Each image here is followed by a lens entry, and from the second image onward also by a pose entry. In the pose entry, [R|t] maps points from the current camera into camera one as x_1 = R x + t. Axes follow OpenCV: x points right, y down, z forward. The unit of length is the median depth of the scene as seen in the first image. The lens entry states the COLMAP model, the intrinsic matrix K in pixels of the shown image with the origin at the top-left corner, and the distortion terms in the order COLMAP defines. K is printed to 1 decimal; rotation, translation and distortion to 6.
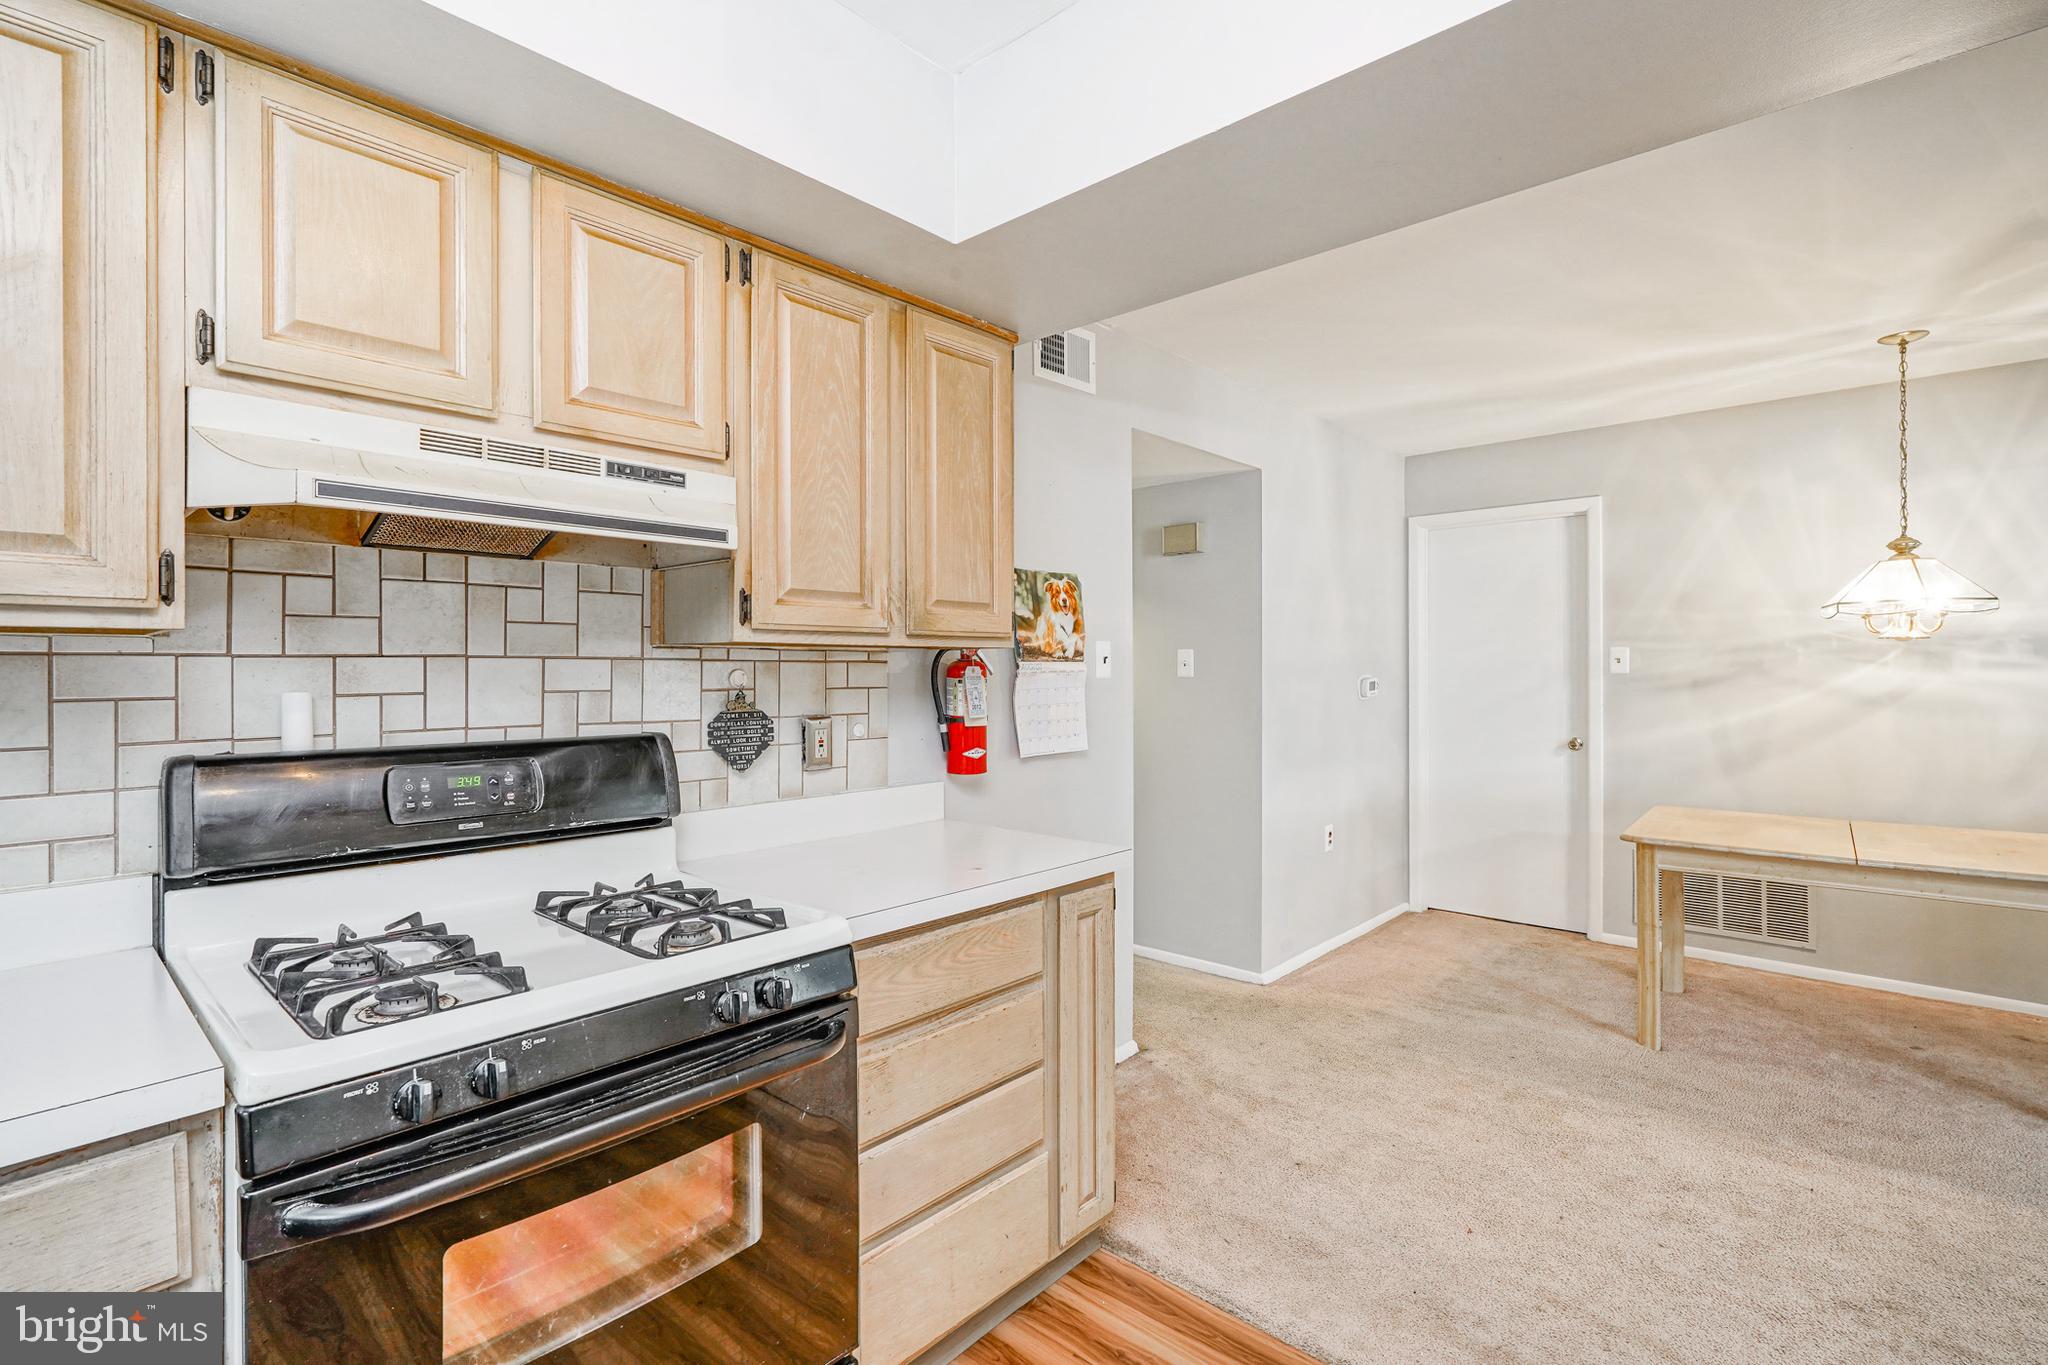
lens RADIAL K [[939.6, 0, 1027.8], [0, 939.6, 666.5], [0, 0, 1]] dist [0.001823, 0.001531]
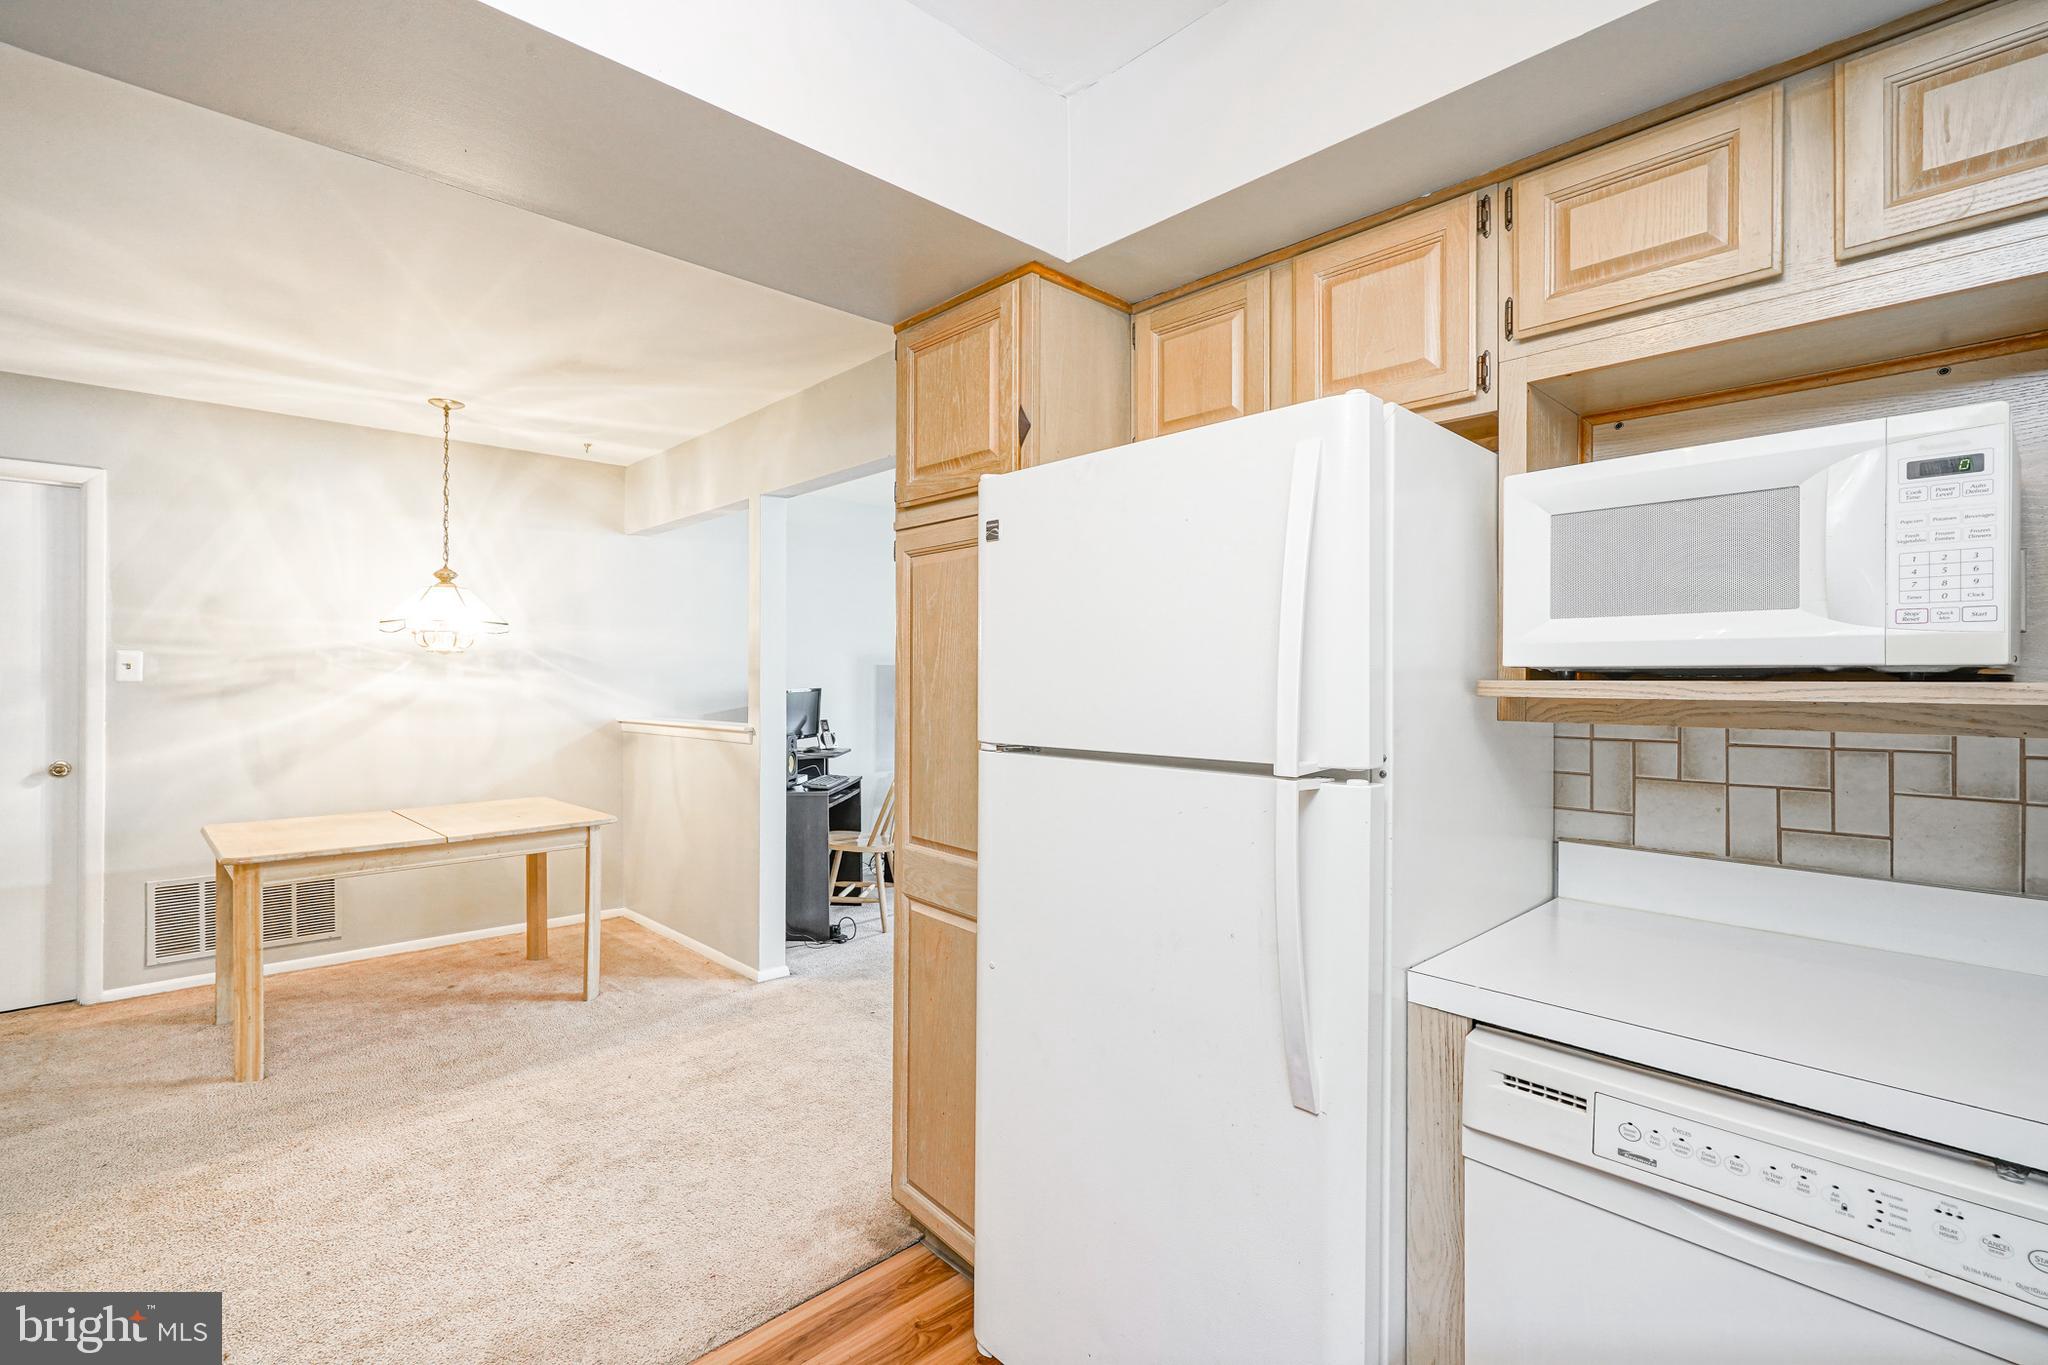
lens RADIAL K [[925.9, 0, 1014.4], [0, 925.9, 678.7], [0, 0, 1]] dist [-0.002013, 0.000697]
pose [[0.091718, 0.002013, 0.995783, -0.193822], [-0.006098, 0.999980, -0.001460, 0.001561], [-0.995766, -0.005938, 0.091729, 0.168070]]
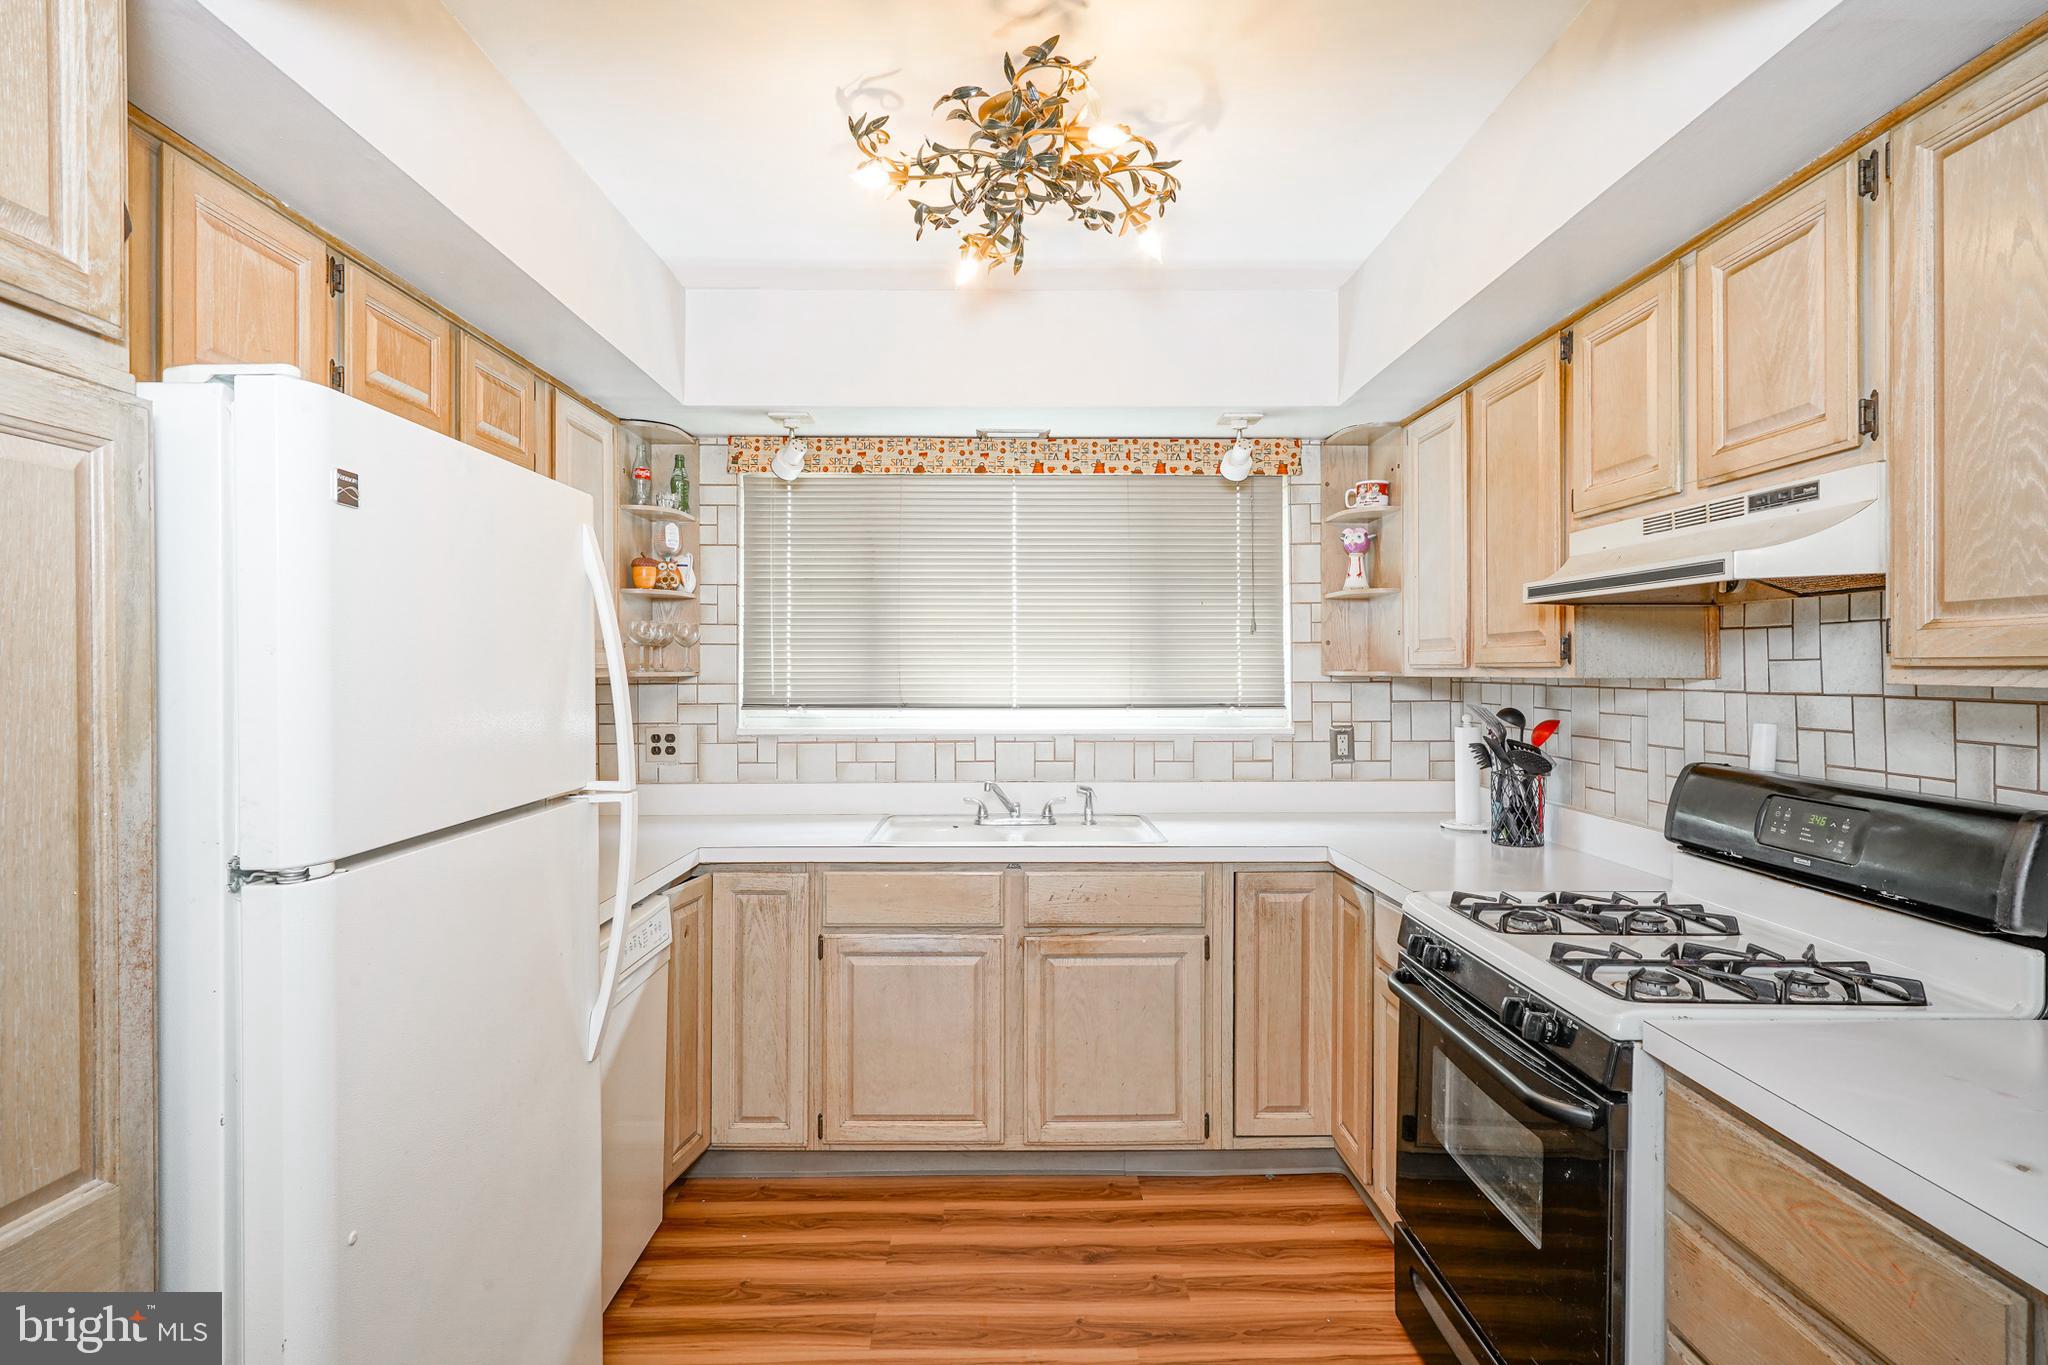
lens RADIAL K [[1042.8, 0, 1016.0], [0, 1042.8, 672.2], [0, 0, 1]] dist [0.004773, 0.000109]
pose [[-0.737922, 0.007356, -0.674846, 0.412425], [0.004626, 0.999972, 0.005843, -0.024514], [0.674870, 0.001190, -0.737936, 0.640253]]
